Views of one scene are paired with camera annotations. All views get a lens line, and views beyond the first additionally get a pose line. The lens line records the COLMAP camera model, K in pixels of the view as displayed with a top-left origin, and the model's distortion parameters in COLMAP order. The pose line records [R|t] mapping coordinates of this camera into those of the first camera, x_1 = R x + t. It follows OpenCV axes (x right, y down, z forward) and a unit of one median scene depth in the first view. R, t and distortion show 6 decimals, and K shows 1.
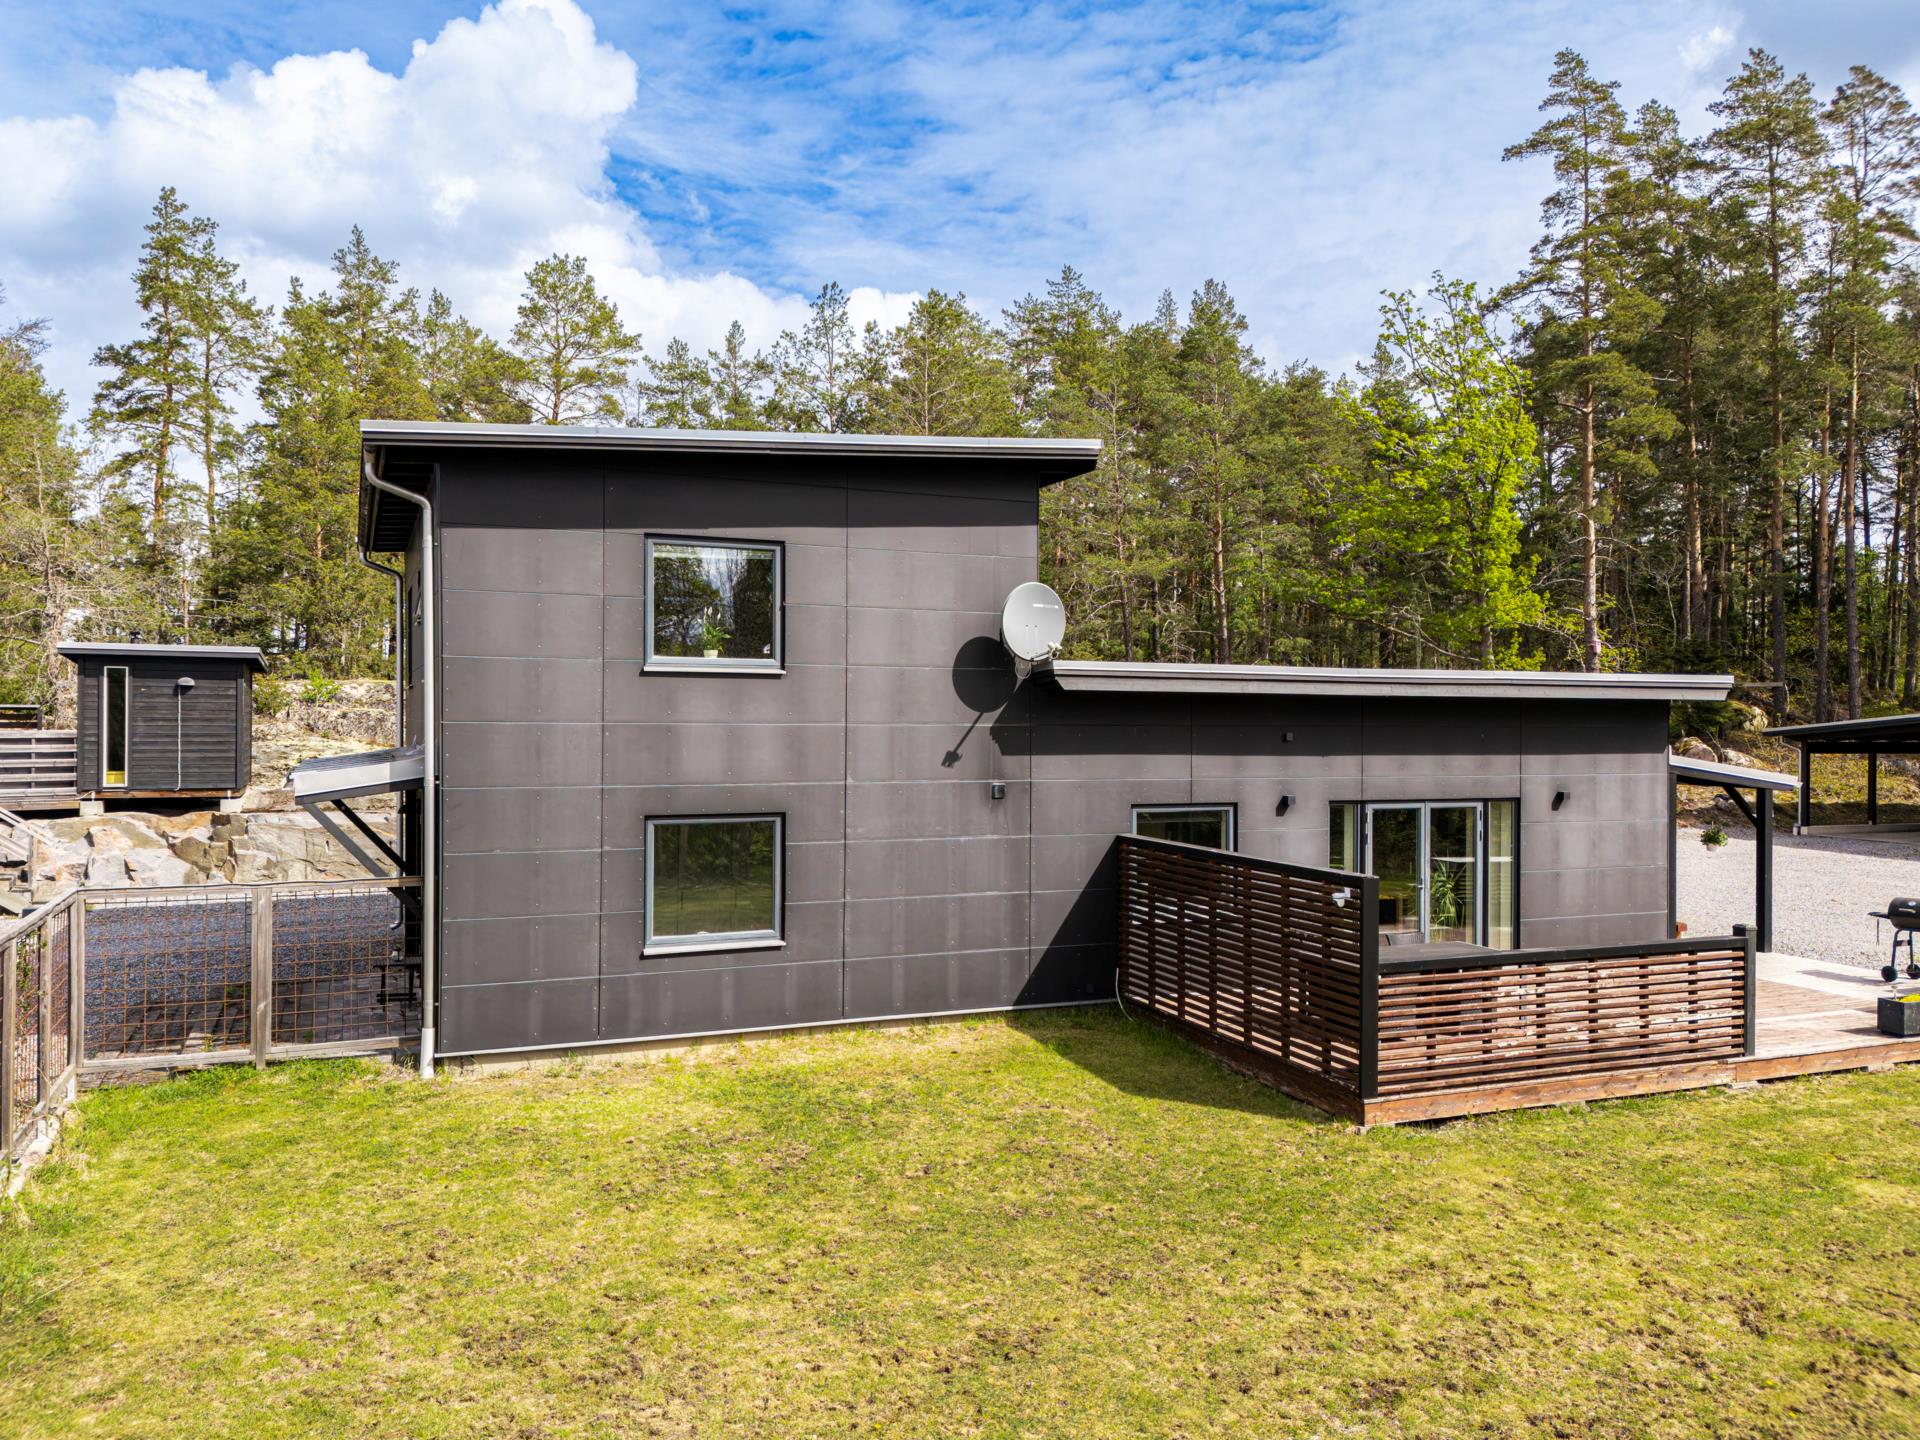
lens RADIAL K [[1423.0, 0, 970.4], [0, 1423.0, 714.2], [0, 0, 1]] dist [0.053053, -0.043682]
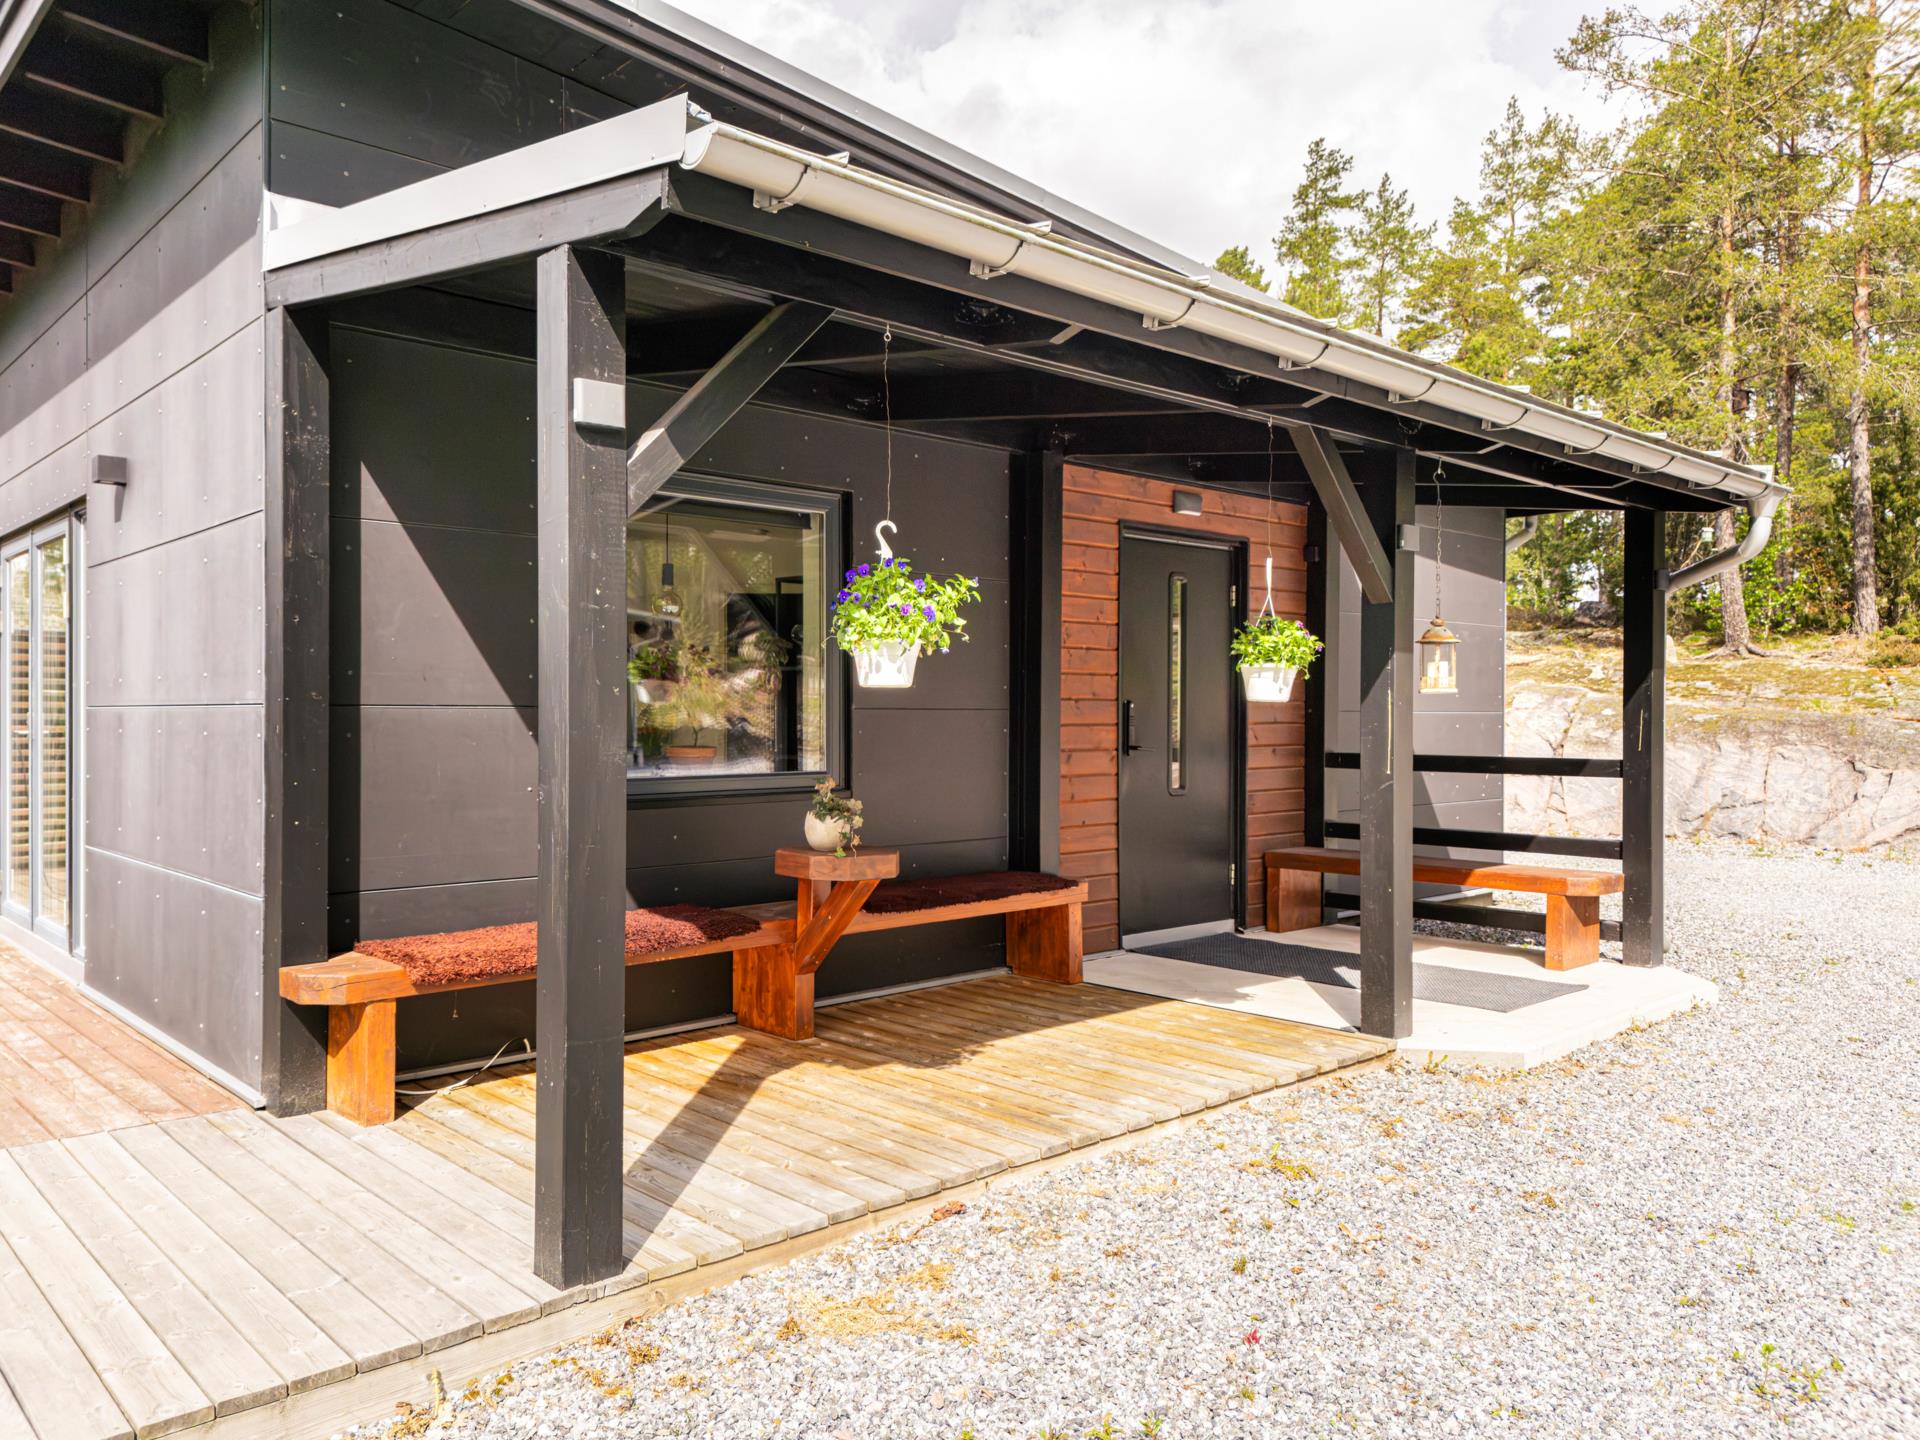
lens RADIAL K [[1423.0, 0, 952.0], [0, 1423.0, 713.2], [0, 0, 1]] dist [0.053053, -0.043682]
pose [[0.340887, -0.003641, -0.940097, 0.926188], [-0.003119, 0.999983, -0.005004, 0.132751], [0.940099, 0.004638, 0.340870, 1.275910]]
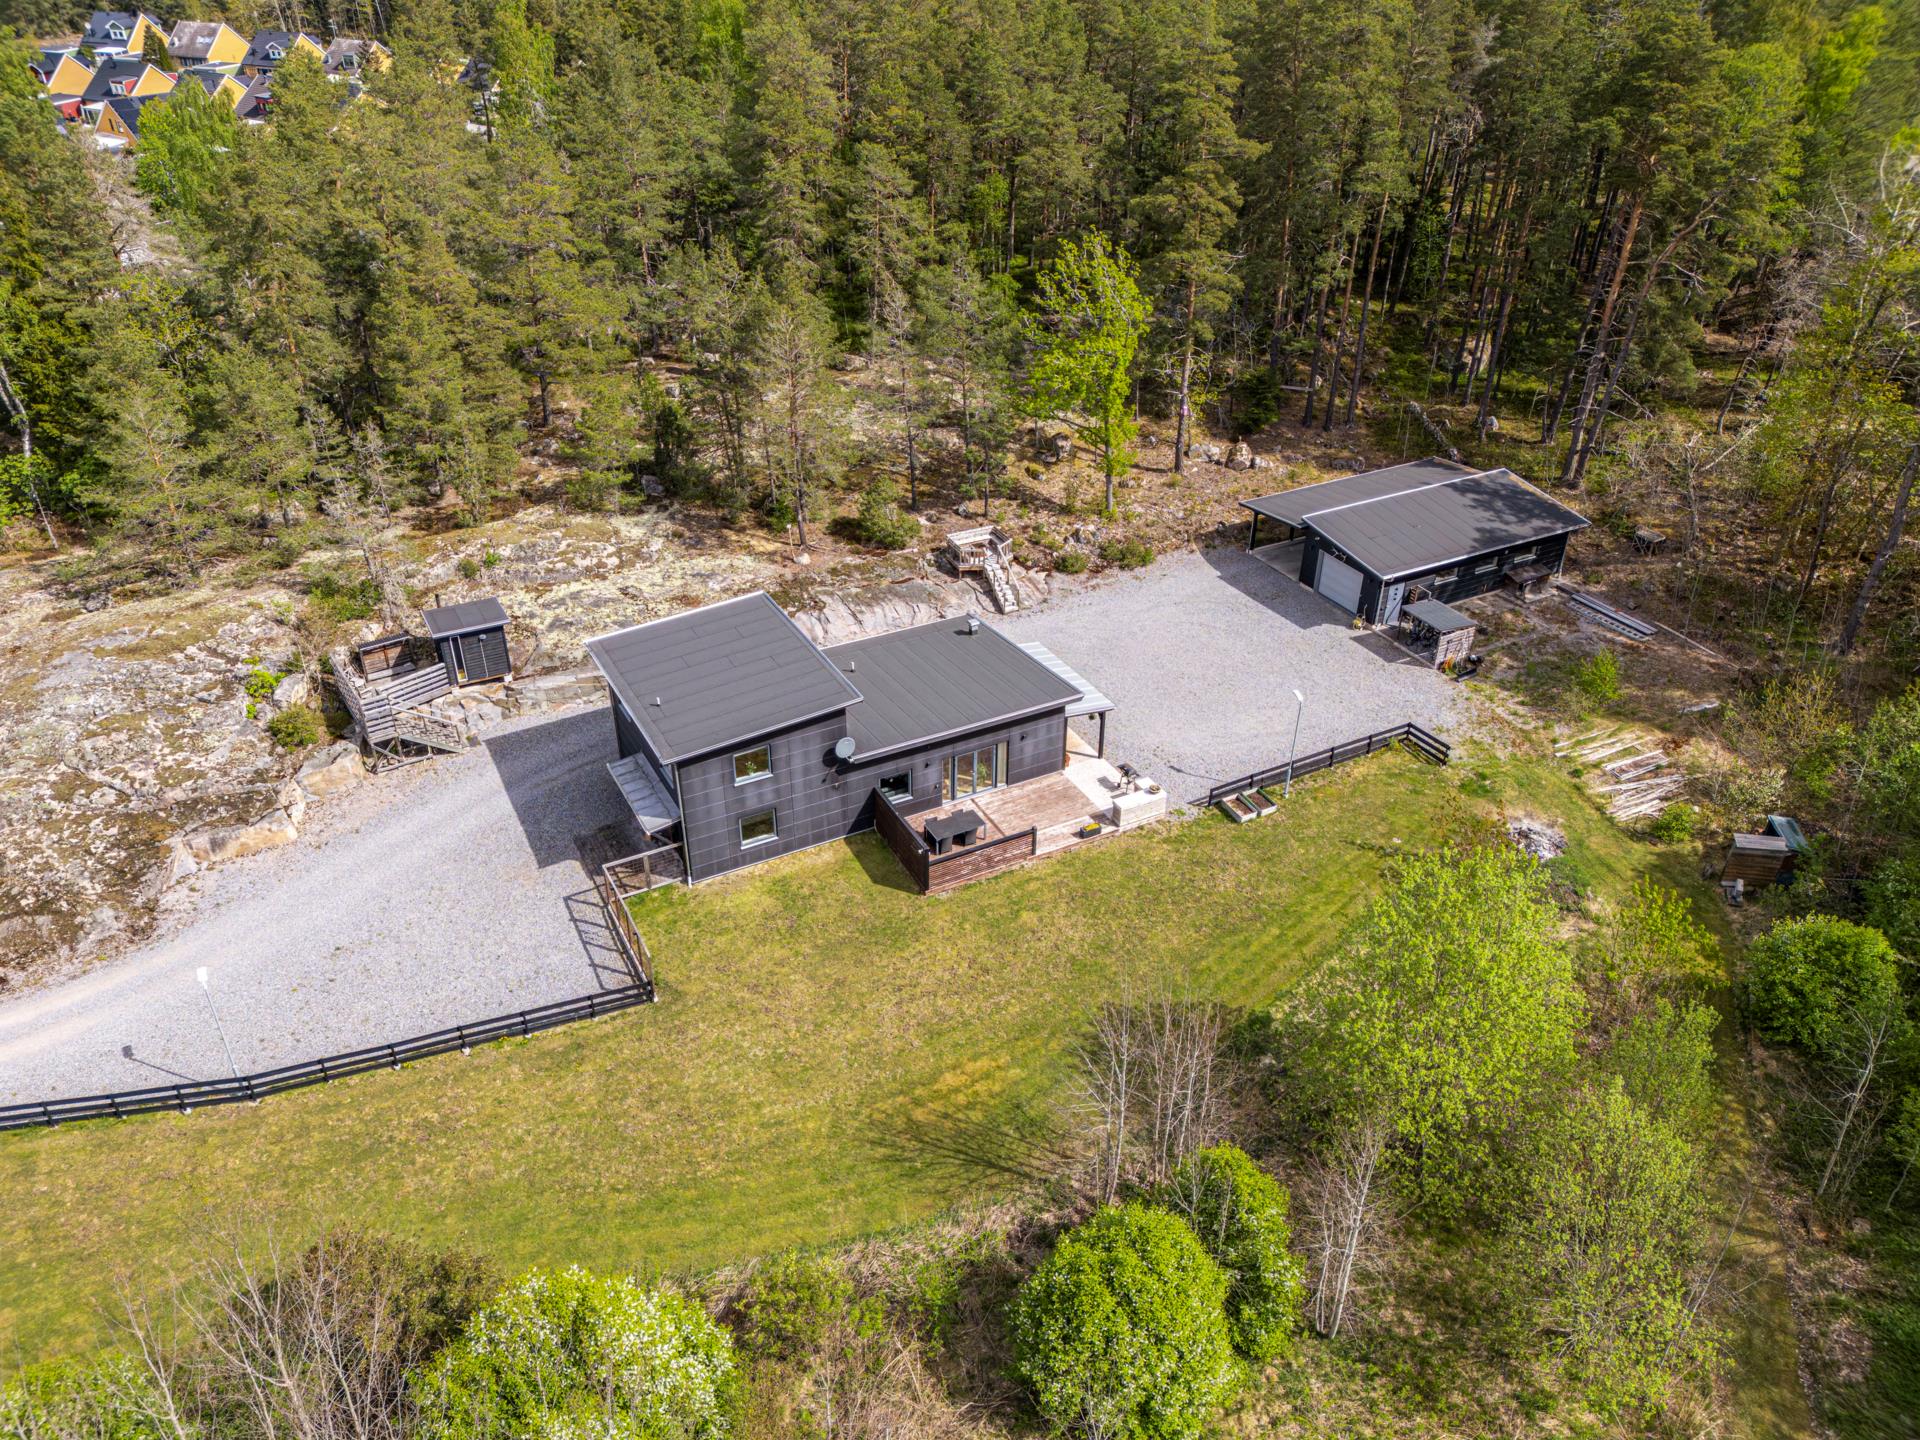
lens RADIAL K [[1423.0, 0, 962.3], [0, 1423.0, 721.2], [0, 0, 1]] dist [0.053053, -0.043682]
pose [[0.995475, -0.047046, 0.082563, 0.045551], [-0.003726, 0.848854, 0.528615, -1.870398], [-0.094953, -0.526530, 0.844837, -1.807305]]
